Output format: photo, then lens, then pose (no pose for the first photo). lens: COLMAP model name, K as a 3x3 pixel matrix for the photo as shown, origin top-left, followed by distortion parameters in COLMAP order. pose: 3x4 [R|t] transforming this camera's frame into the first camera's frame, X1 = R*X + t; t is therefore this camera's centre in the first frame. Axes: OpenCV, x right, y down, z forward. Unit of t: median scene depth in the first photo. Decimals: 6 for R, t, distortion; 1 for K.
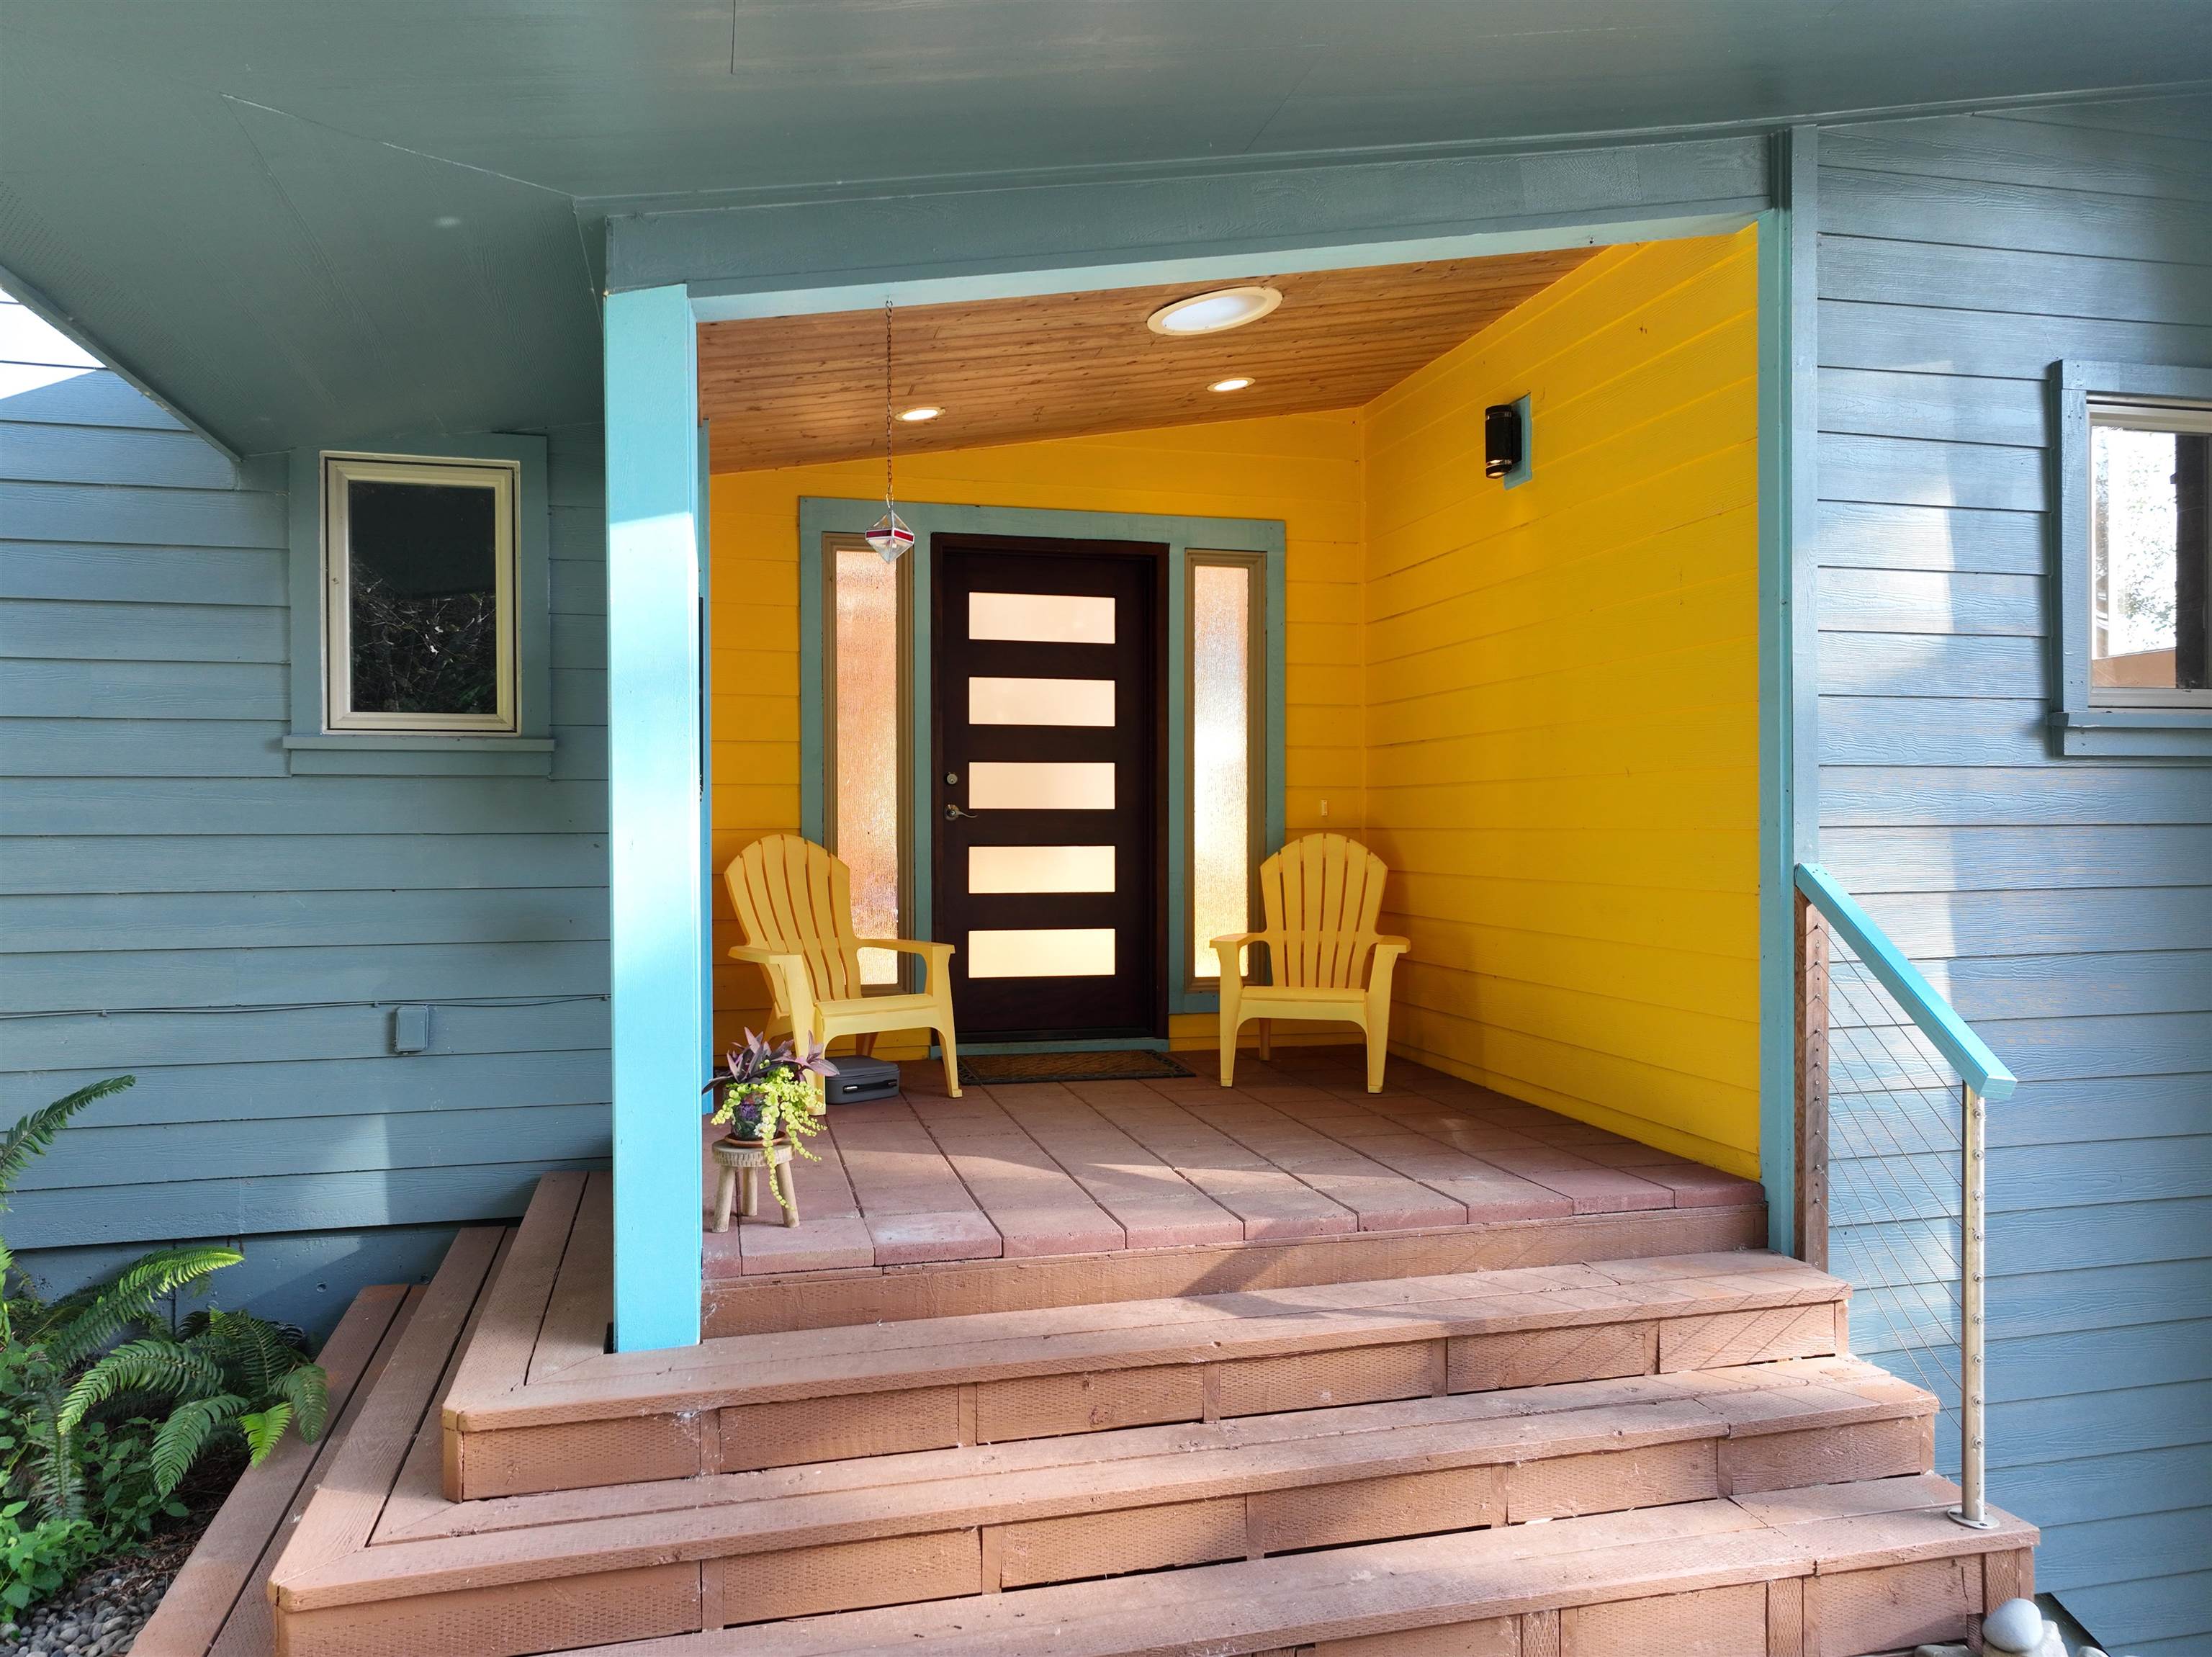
lens RADIAL K [[1569.9, 0, 1106.0], [0, 1569.9, 822.6], [0, 0, 1]] dist [0.004861, 0.005850]
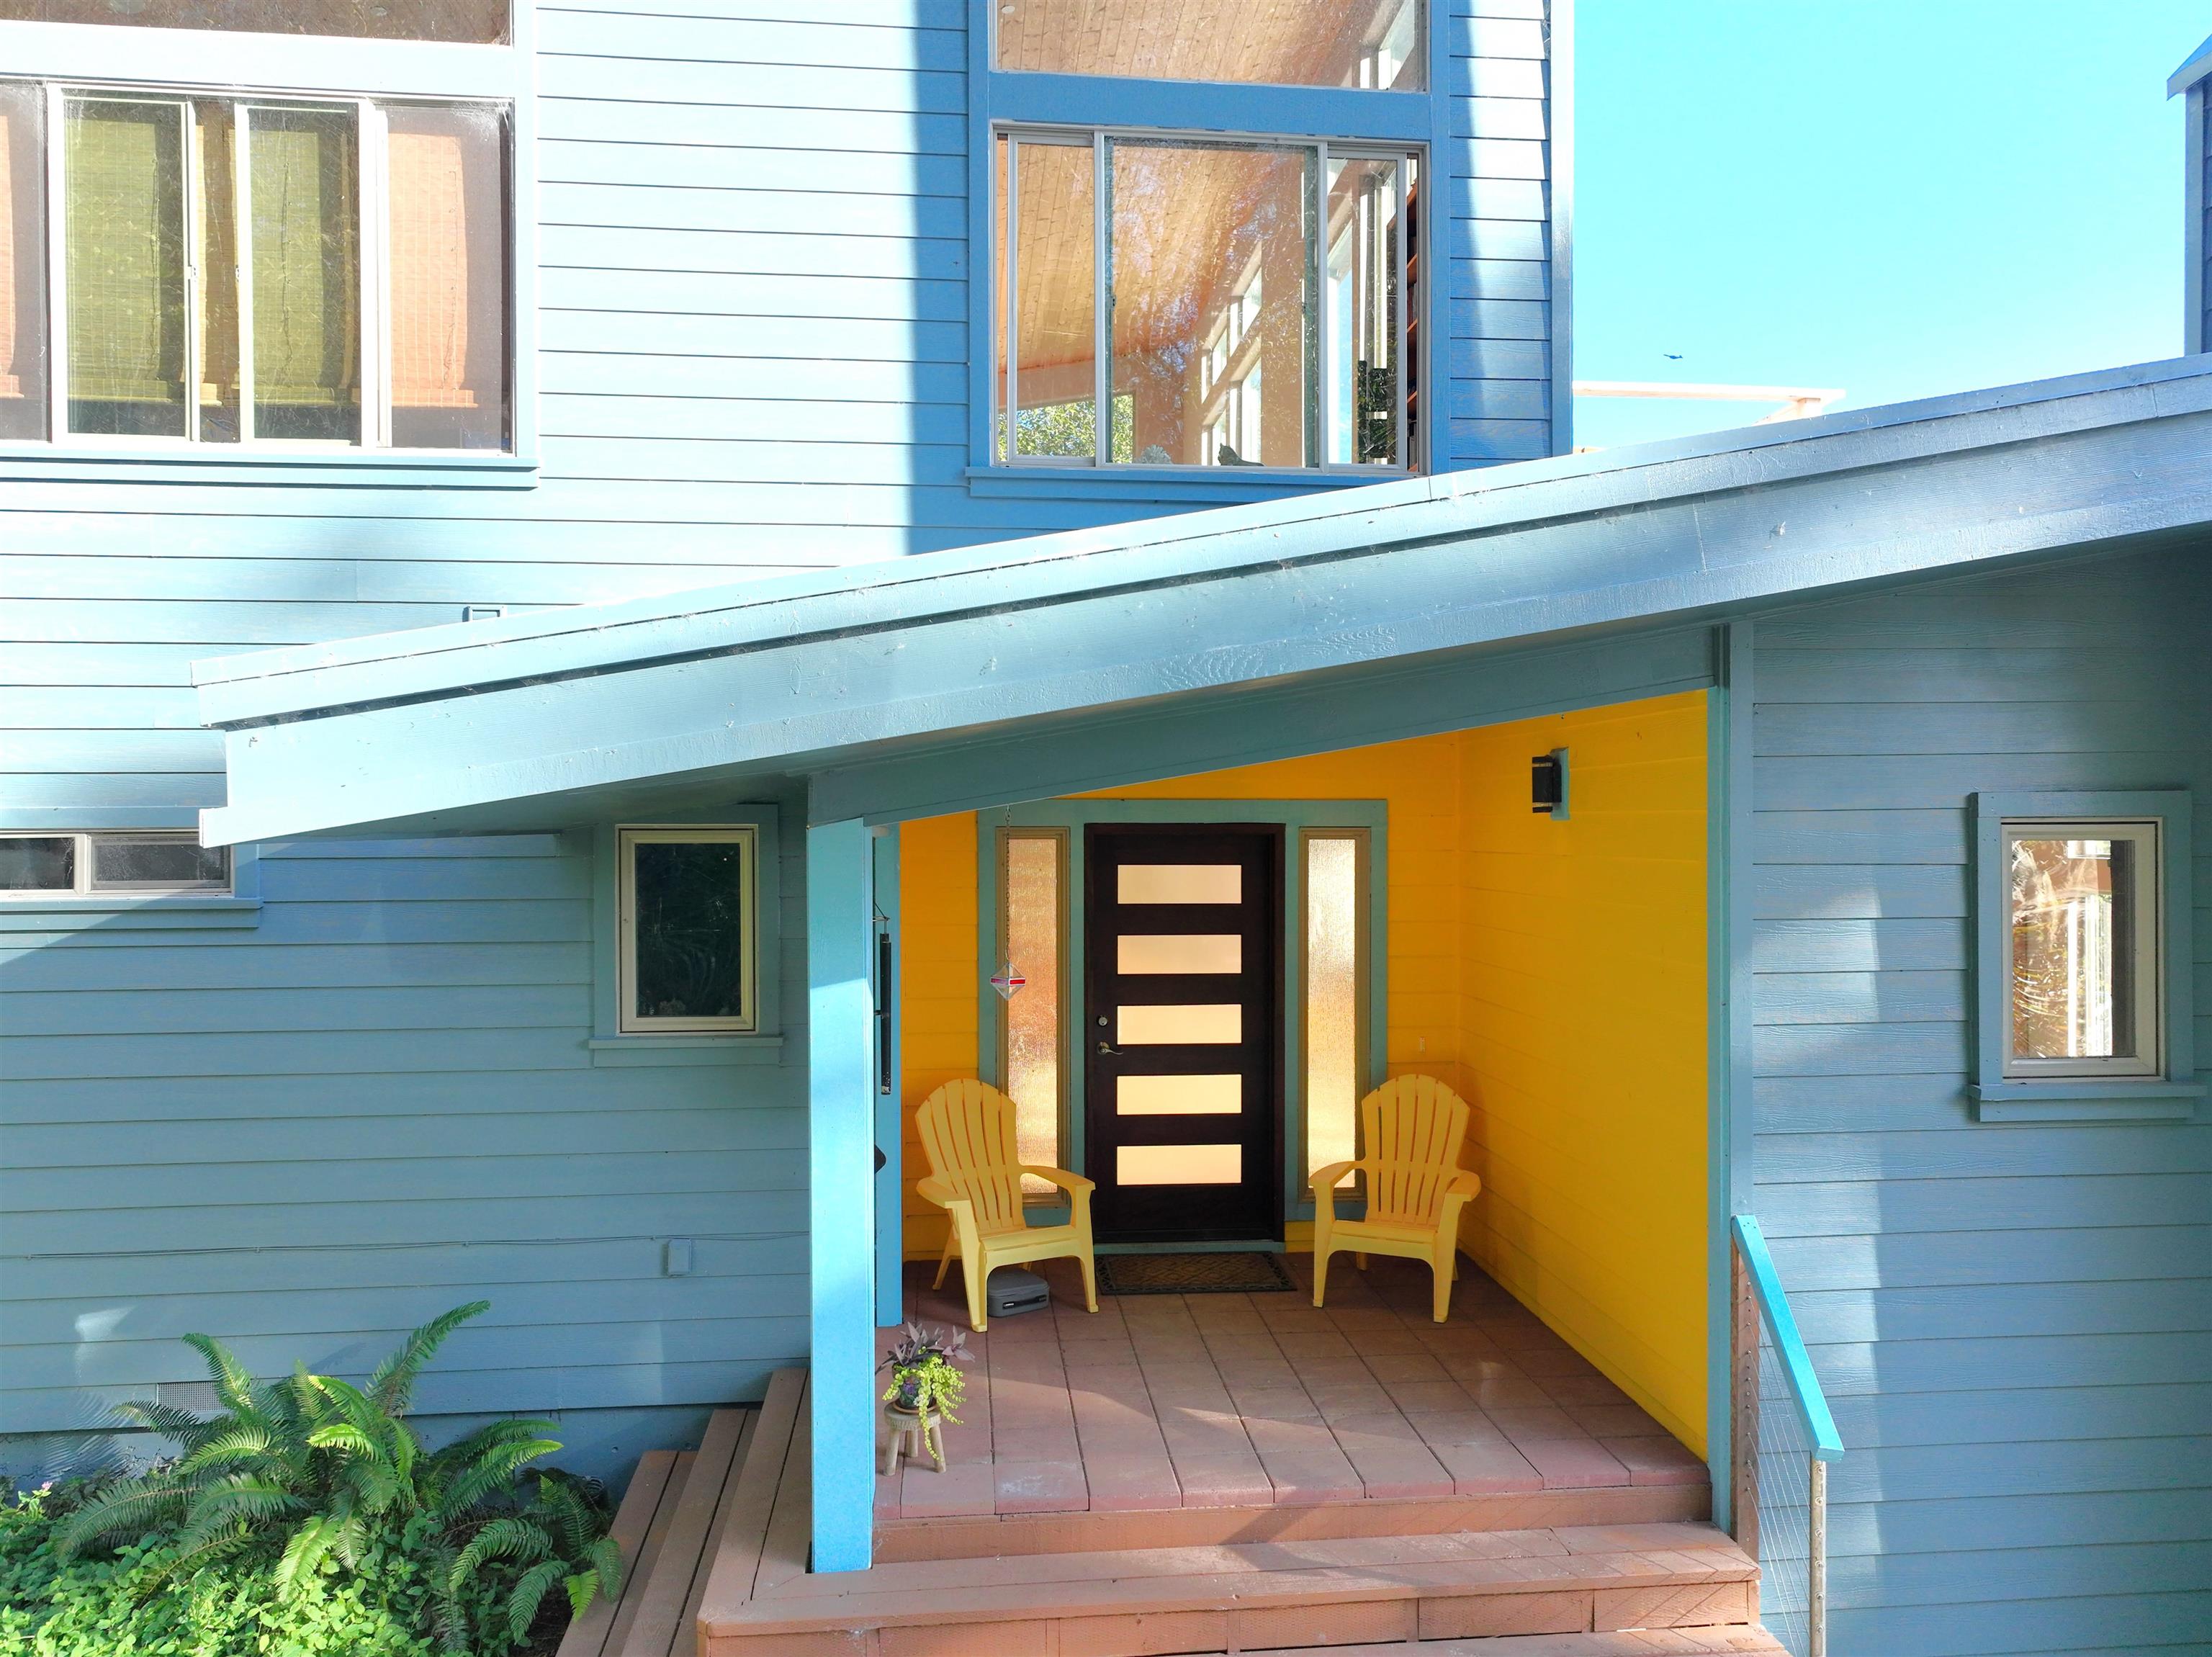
lens RADIAL K [[1569.9, 0, 1102.9], [0, 1569.9, 828.3], [0, 0, 1]] dist [0.004861, 0.005850]
pose [[0.988013, 0.001604, -0.154362, 0.130676], [-0.000908, 0.999989, 0.004581, -0.269606], [0.154368, -0.004386, 0.988004, -0.286947]]
